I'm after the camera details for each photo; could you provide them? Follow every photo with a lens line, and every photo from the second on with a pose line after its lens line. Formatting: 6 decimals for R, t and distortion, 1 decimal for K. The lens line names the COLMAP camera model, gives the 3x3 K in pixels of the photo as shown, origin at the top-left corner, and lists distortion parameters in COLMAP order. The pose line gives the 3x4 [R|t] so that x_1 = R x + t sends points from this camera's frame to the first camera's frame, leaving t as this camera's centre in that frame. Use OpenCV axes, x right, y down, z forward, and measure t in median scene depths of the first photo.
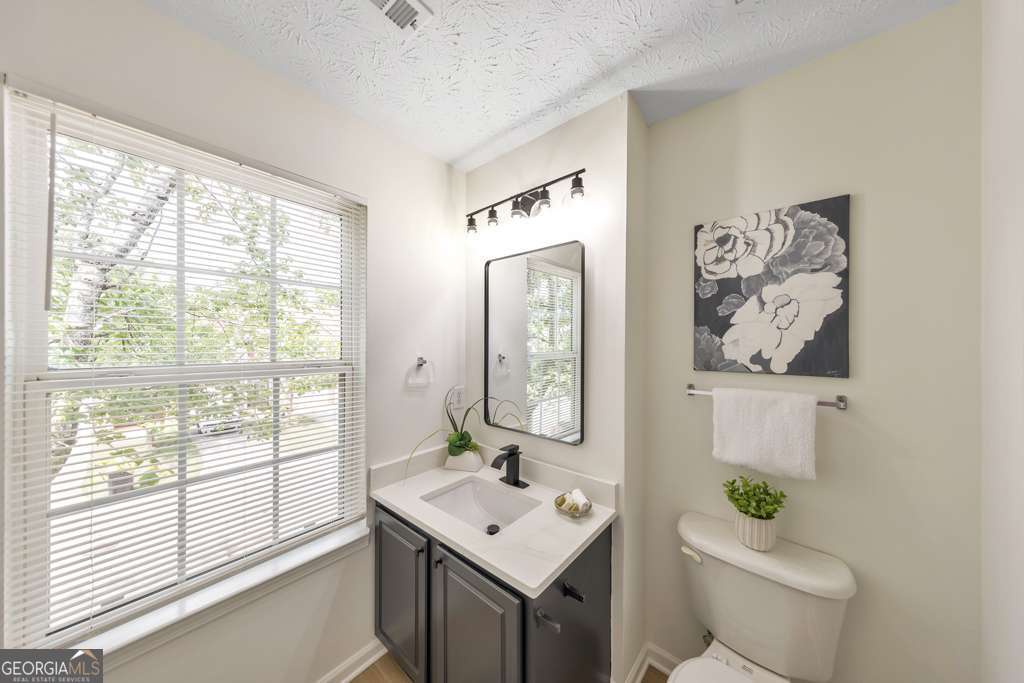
lens RADIAL K [[325.9, 0, 514.9], [0, 325.9, 343.1], [0, 0, 1]] dist [0.007494, -0.000079]
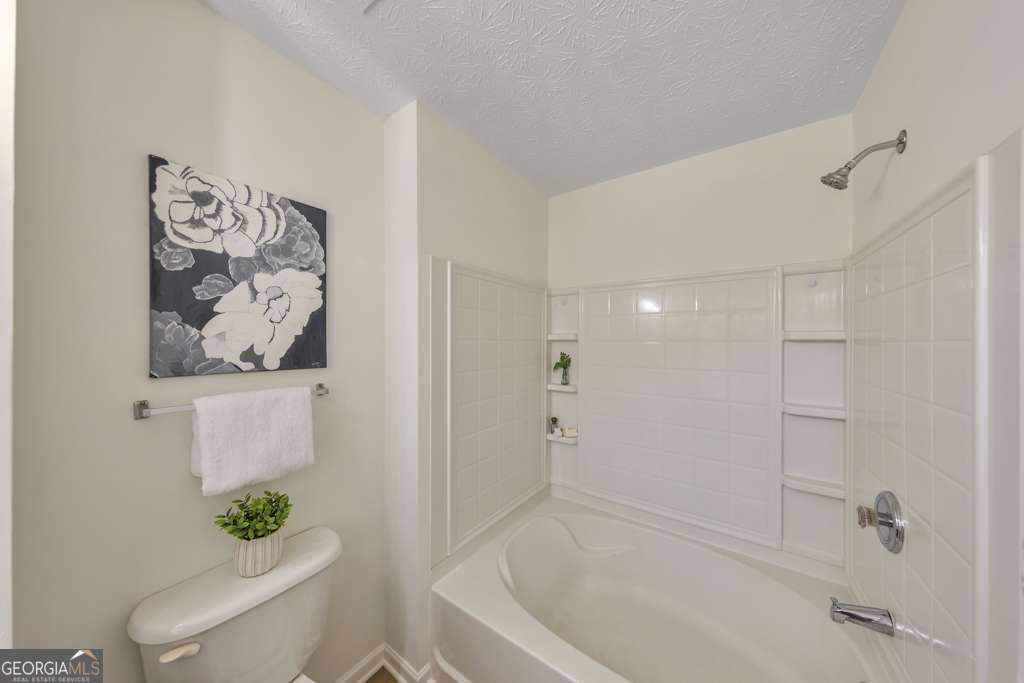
lens RADIAL K [[325.9, 0, 514.9], [0, 325.9, 343.1], [0, 0, 1]] dist [0.007494, -0.000079]
pose [[-0.090259, -0.006681, 0.995896, -0.183572], [-0.002381, 0.999976, 0.006493, 0.008312], [-0.995916, -0.001786, -0.090272, 0.382464]]
